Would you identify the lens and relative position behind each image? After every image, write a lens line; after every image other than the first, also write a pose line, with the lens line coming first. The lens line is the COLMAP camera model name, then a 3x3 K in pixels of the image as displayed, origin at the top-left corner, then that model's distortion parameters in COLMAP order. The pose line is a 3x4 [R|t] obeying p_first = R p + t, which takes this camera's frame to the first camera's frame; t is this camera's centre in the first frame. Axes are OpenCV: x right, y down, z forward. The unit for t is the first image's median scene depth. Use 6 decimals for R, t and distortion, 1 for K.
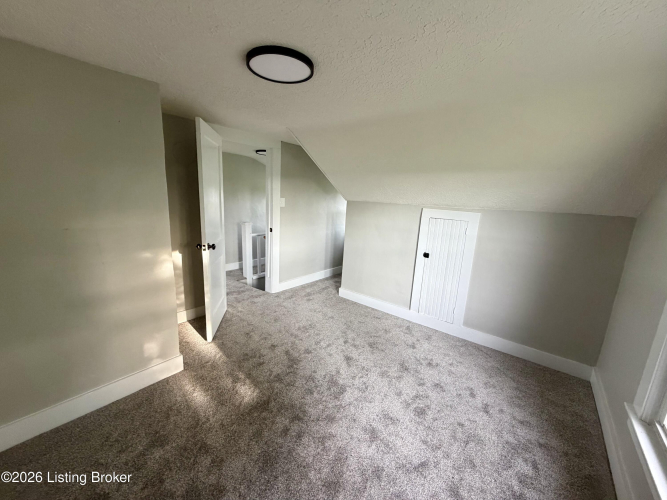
lens RADIAL K [[265.1, 0, 331.7], [0, 265.1, 250.9], [0, 0, 1]] dist [-0.001084, 0.000280]
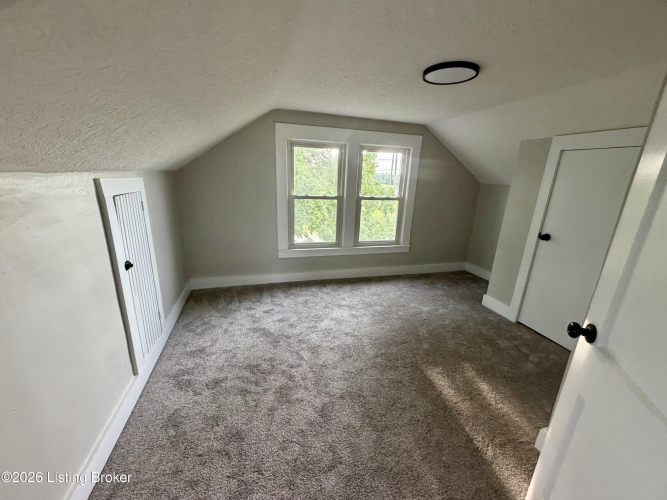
lens RADIAL K [[265.1, 0, 331.7], [0, 265.1, 250.9], [0, 0, 1]] dist [-0.001084, 0.000280]
pose [[-0.815505, -0.237611, 0.527725, -0.374336], [0.041283, 0.885629, 0.462555, -0.345875], [-0.577276, 0.399002, -0.712425, 1.603476]]
